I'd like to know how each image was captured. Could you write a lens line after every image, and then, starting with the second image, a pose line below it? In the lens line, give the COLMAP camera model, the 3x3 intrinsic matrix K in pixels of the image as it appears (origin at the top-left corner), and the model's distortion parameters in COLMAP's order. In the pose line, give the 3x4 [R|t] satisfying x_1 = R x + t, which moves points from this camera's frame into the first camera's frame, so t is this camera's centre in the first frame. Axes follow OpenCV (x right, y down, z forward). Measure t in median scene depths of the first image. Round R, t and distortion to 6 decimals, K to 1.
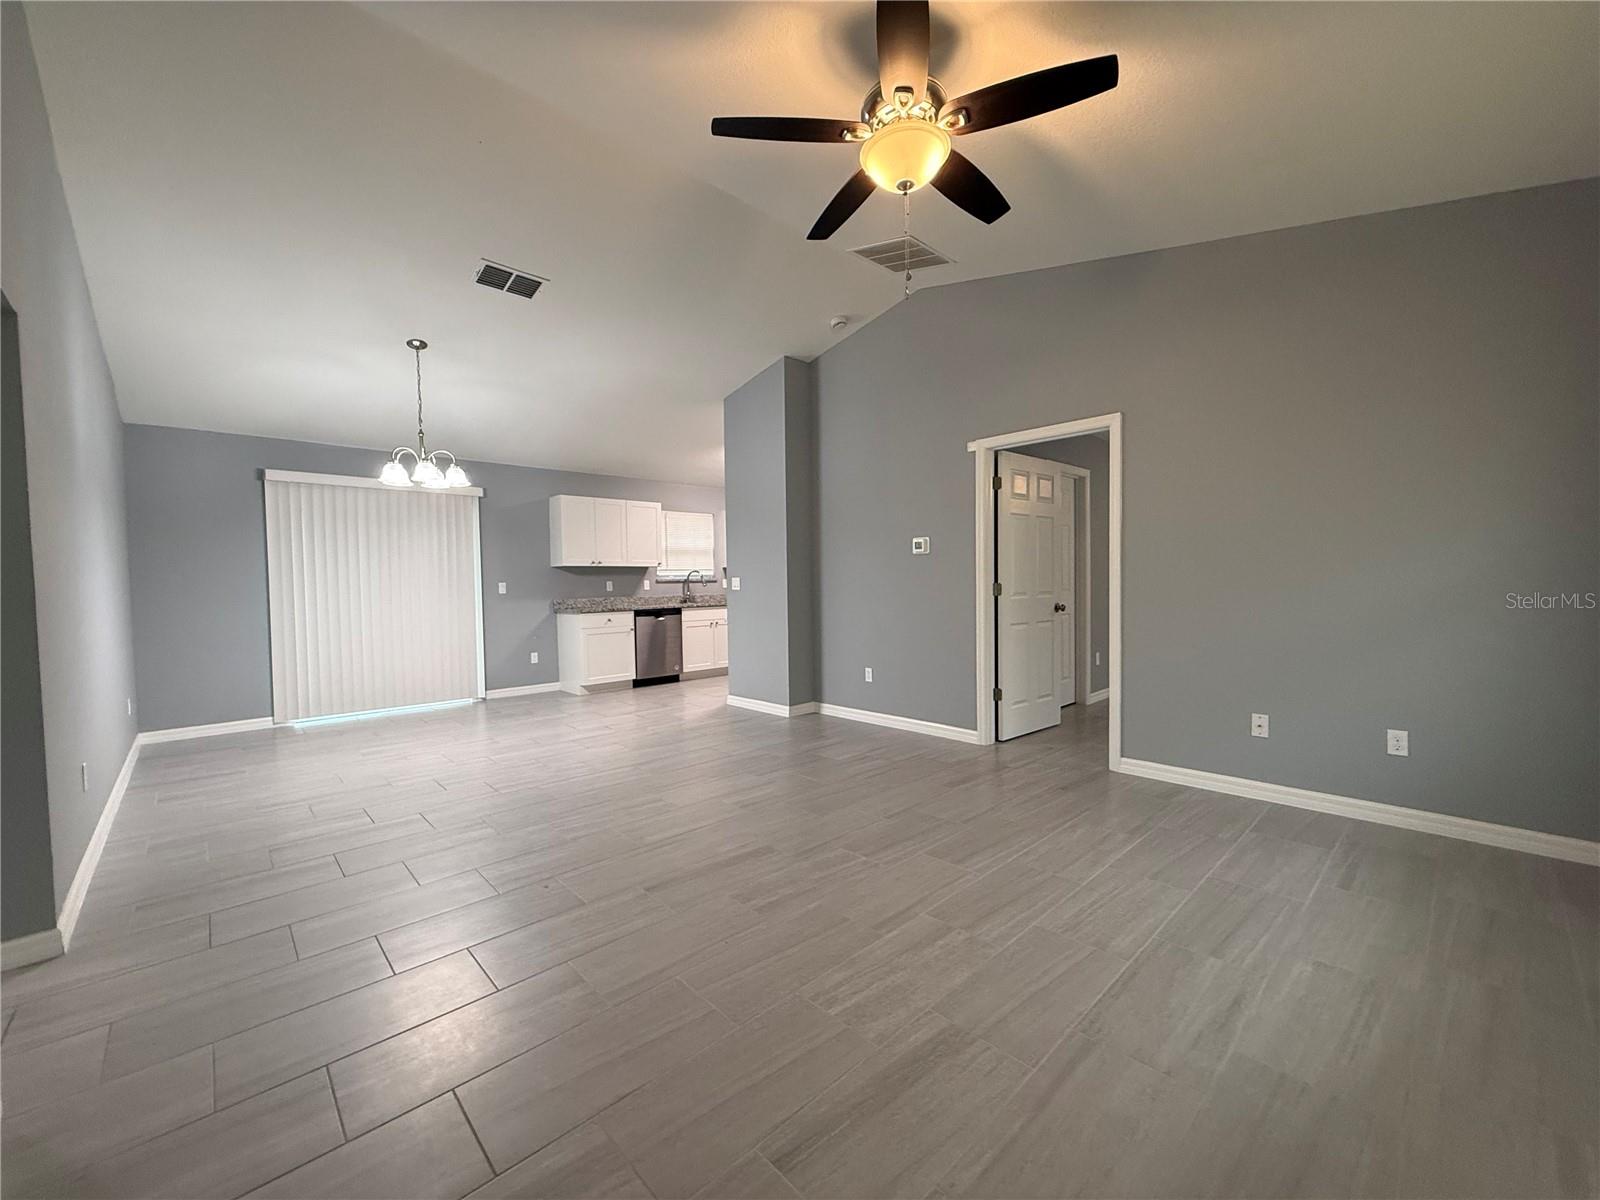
lens RADIAL K [[635.0, 0, 799.1], [0, 635.0, 602.4], [0, 0, 1]] dist [-0.000606, 0.000055]
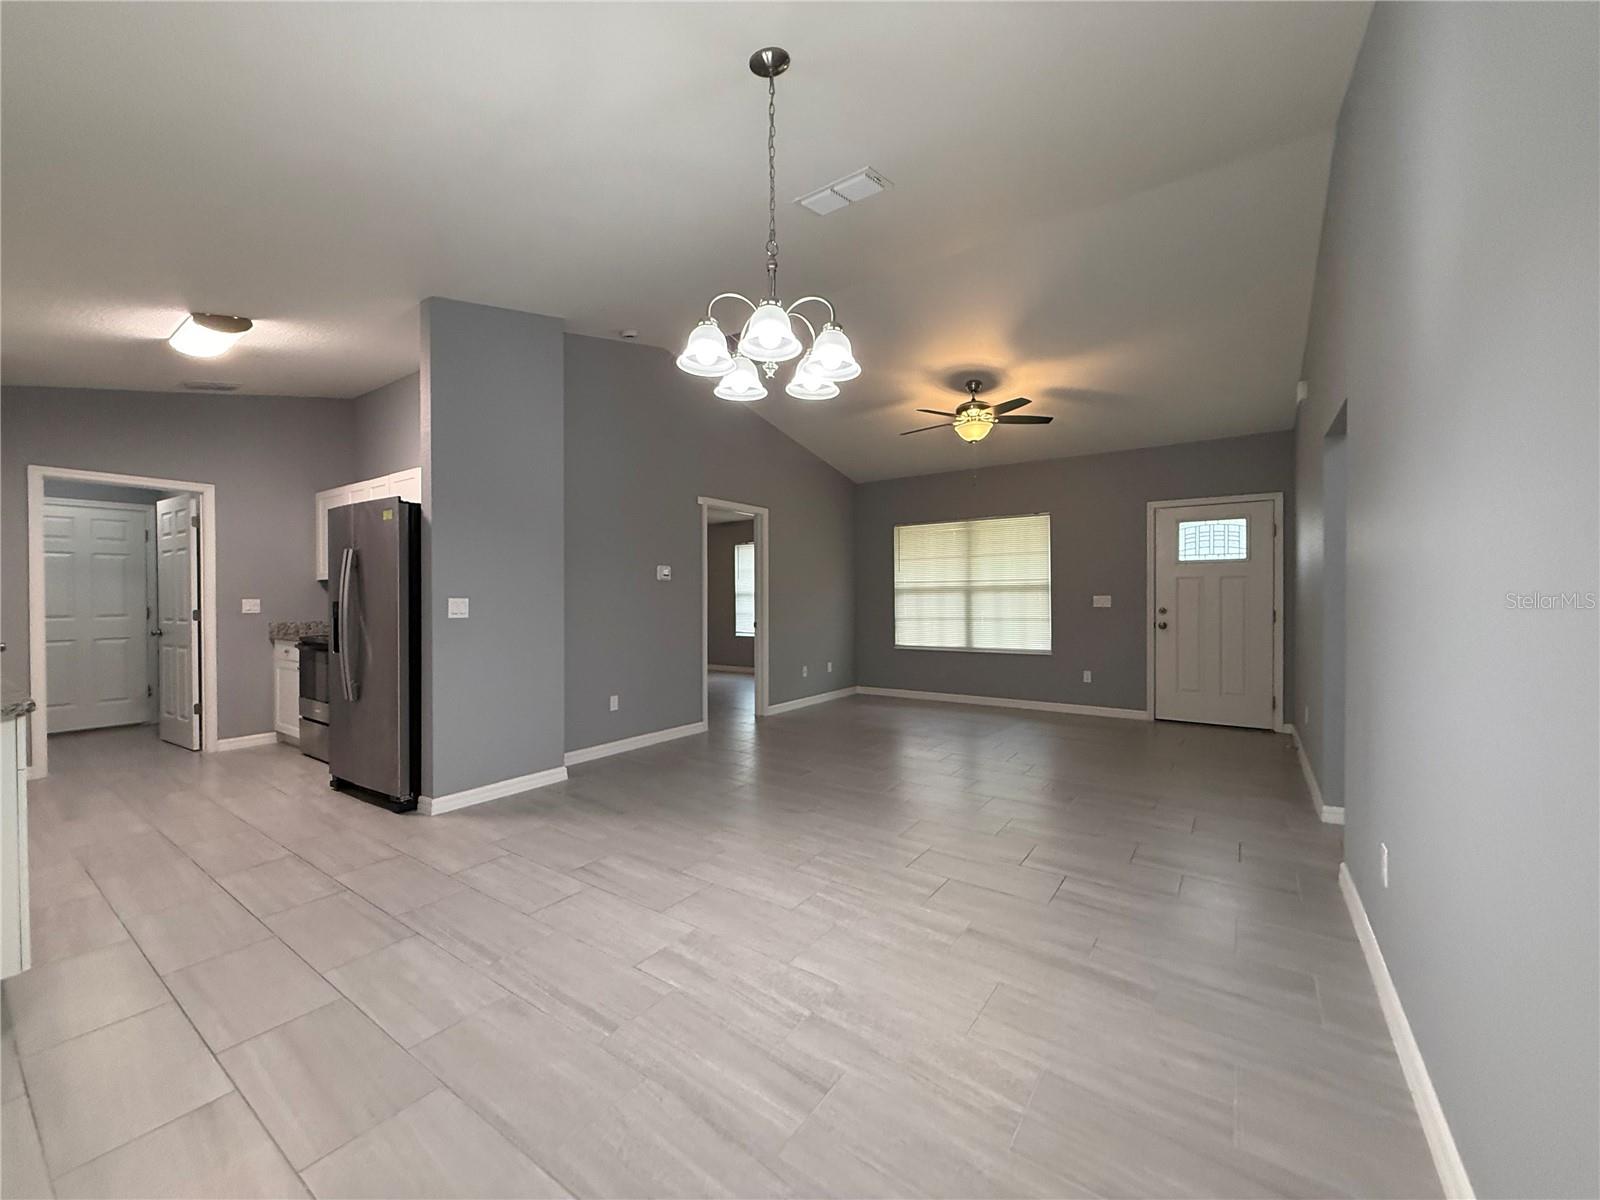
lens RADIAL K [[635.0, 0, 799.1], [0, 635.0, 603.8], [0, 0, 1]] dist [-0.000606, 0.000055]
pose [[-0.203666, 0.011065, 0.978978, -1.117311], [0.043003, 0.999072, -0.002346, -0.026071], [-0.978096, 0.041622, -0.203952, 1.171750]]
